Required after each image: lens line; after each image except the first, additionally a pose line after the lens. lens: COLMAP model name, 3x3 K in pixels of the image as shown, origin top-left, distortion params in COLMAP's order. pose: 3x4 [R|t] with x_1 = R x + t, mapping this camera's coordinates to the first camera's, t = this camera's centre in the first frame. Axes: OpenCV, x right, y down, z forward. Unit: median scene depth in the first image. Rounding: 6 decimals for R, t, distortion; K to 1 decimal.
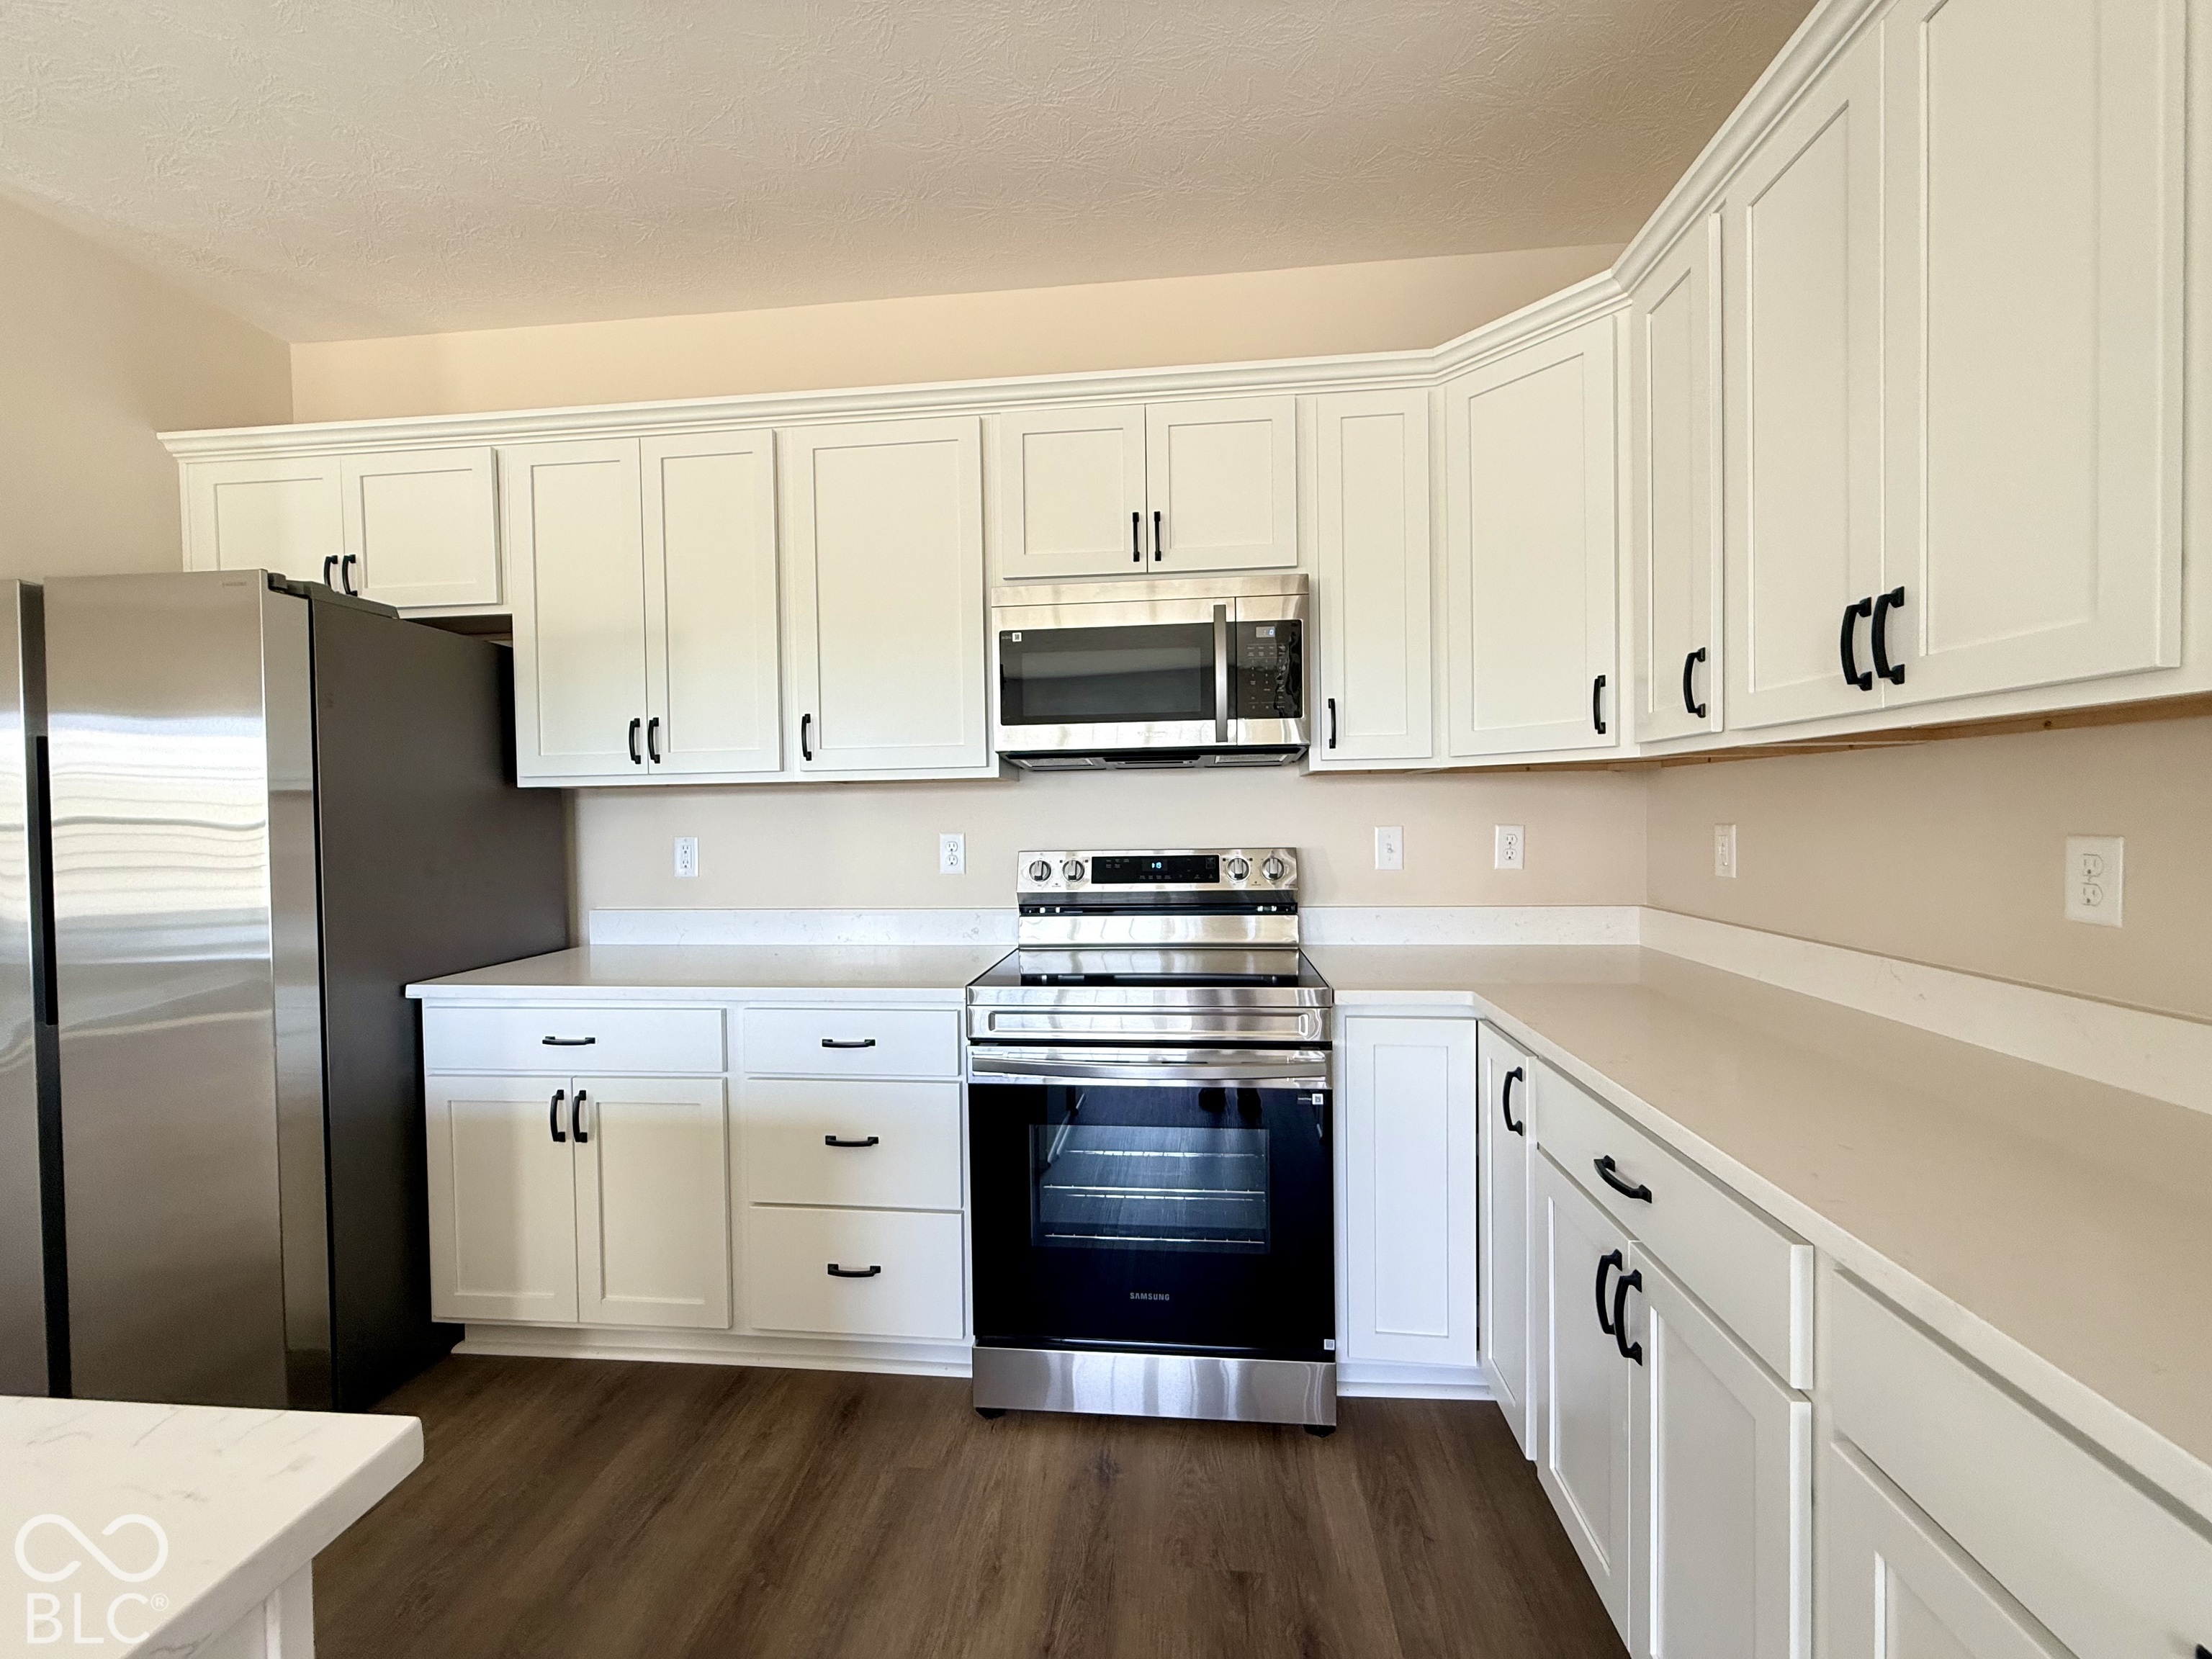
lens RADIAL K [[880.2, 0, 1100.3], [0, 880.2, 830.5], [0, 0, 1]] dist [-0.002577, 0.000180]
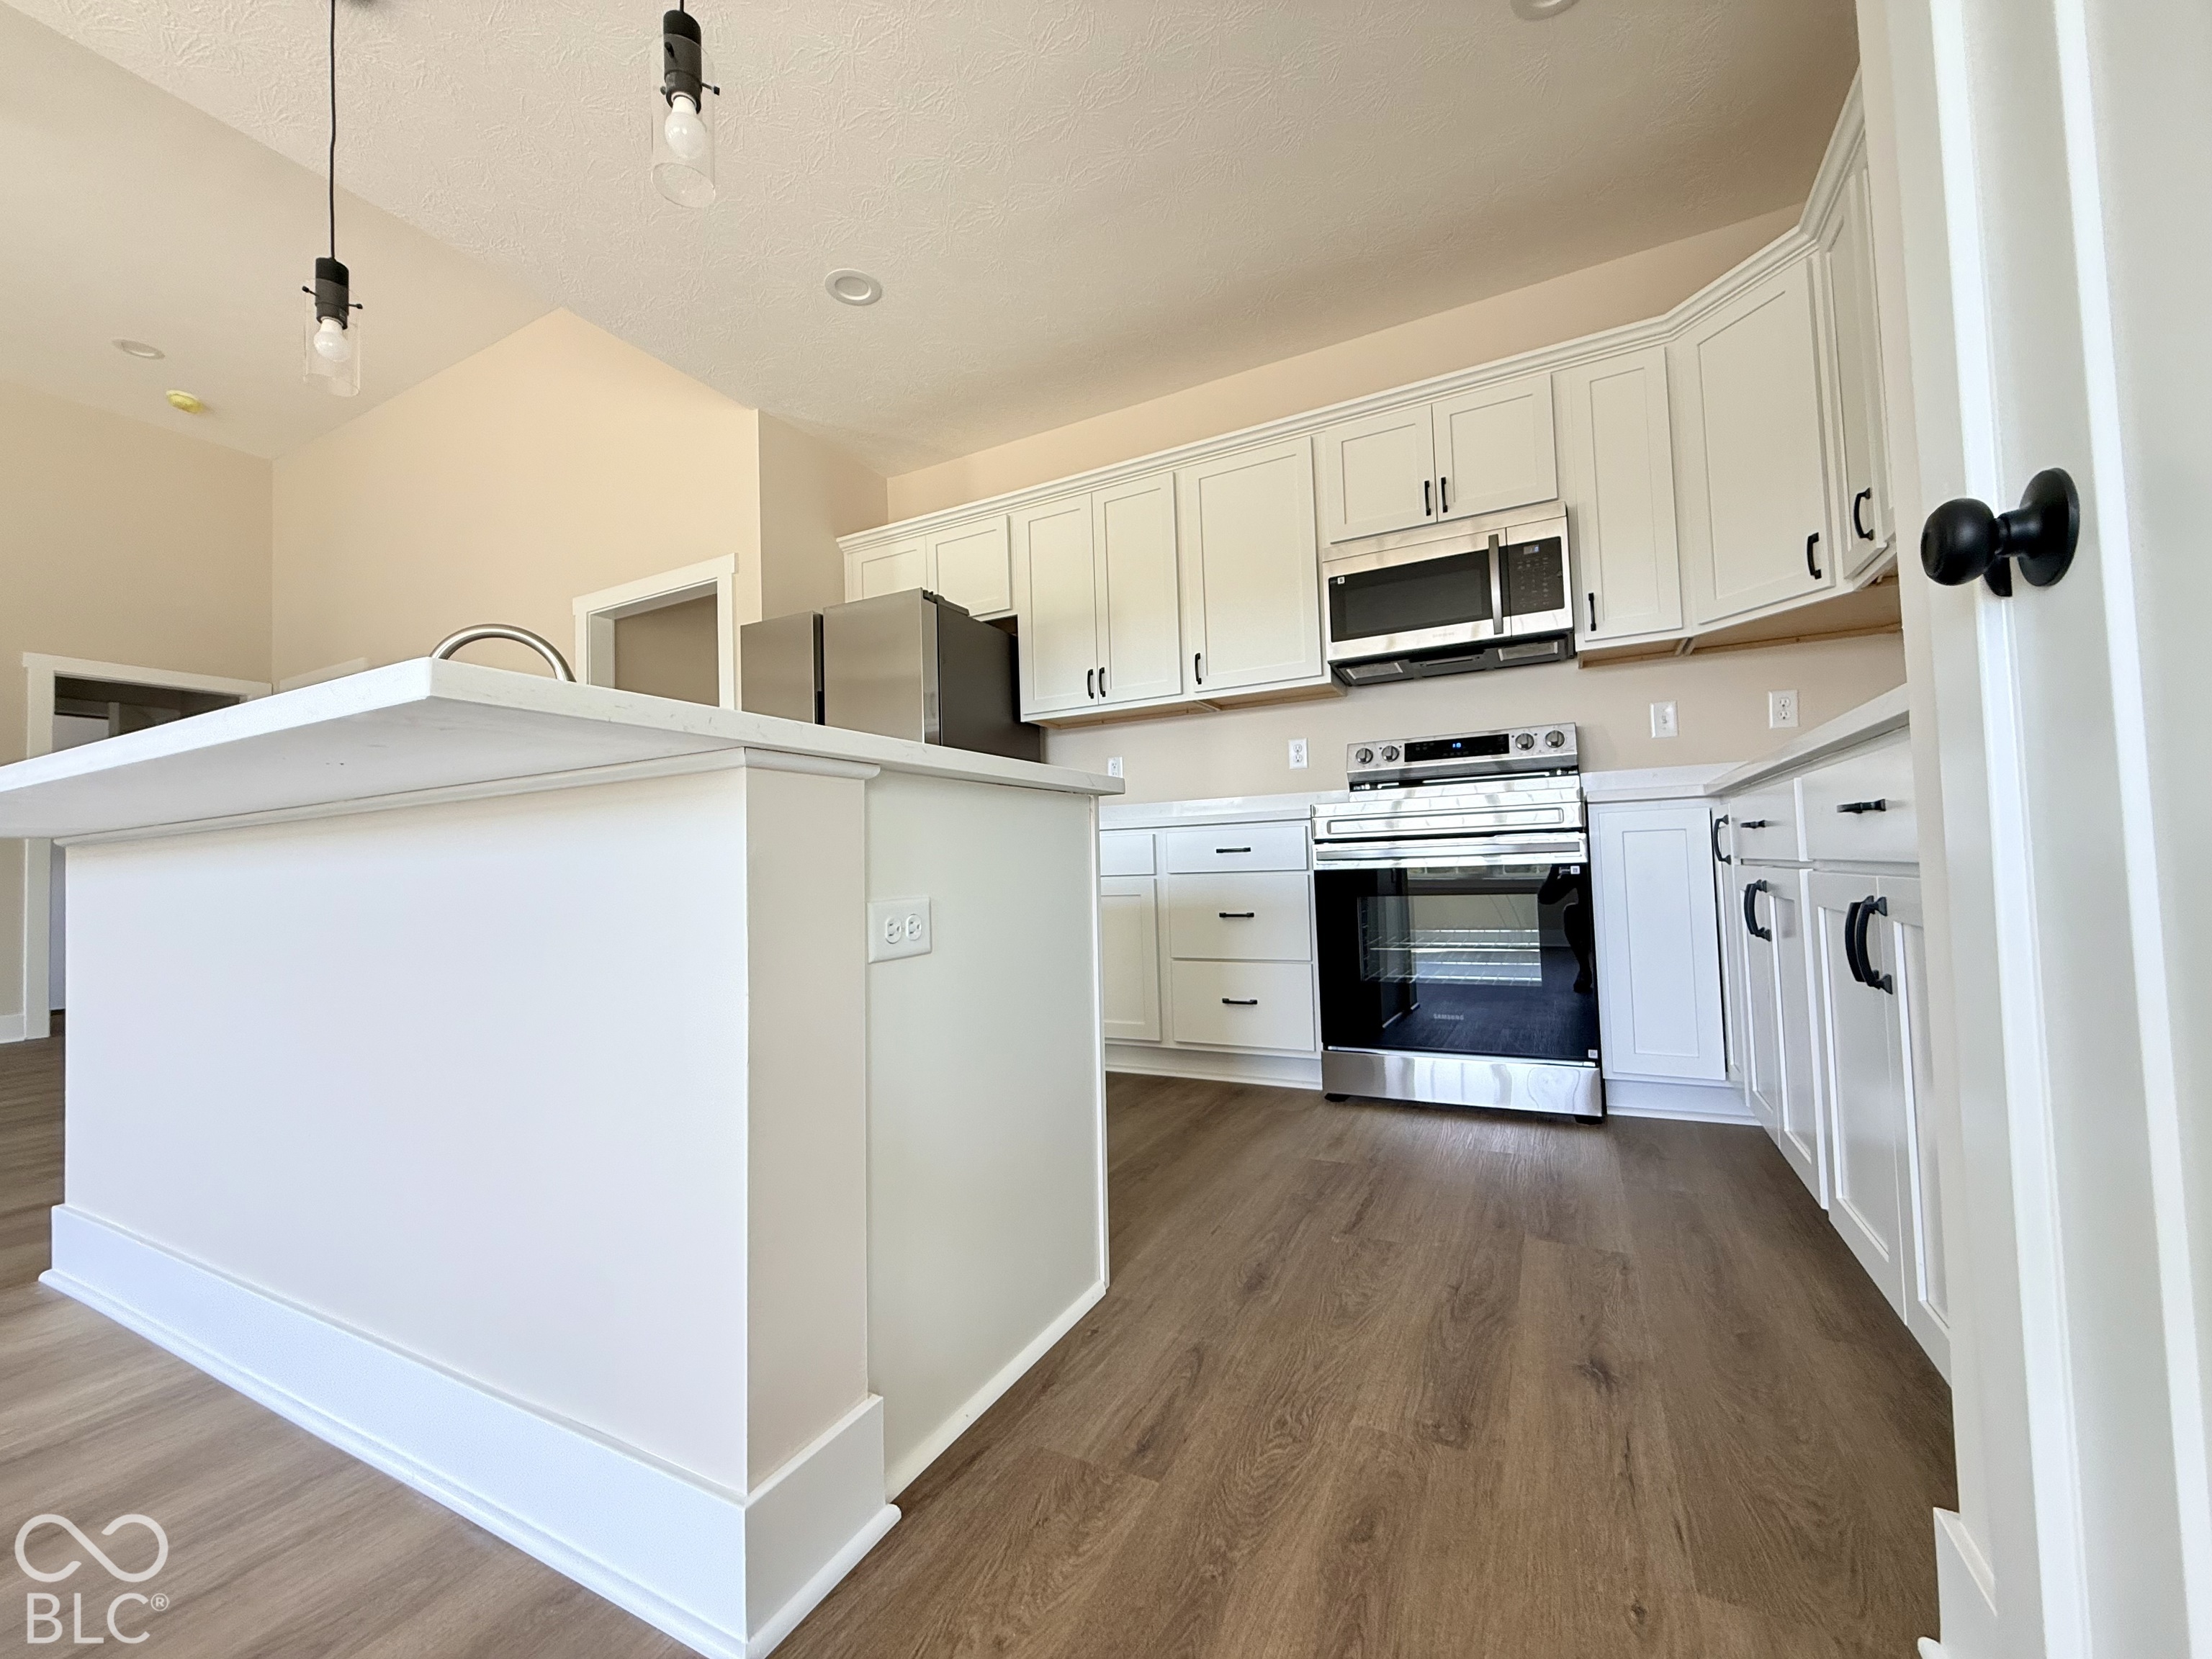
lens RADIAL K [[880.2, 0, 1100.3], [0, 880.2, 830.5], [0, 0, 1]] dist [-0.002577, 0.000180]
pose [[0.927429, -0.031699, -0.372654, 0.062077], [0.011721, 0.998376, -0.055754, 0.259034], [0.373816, 0.047339, 0.926294, -0.448630]]
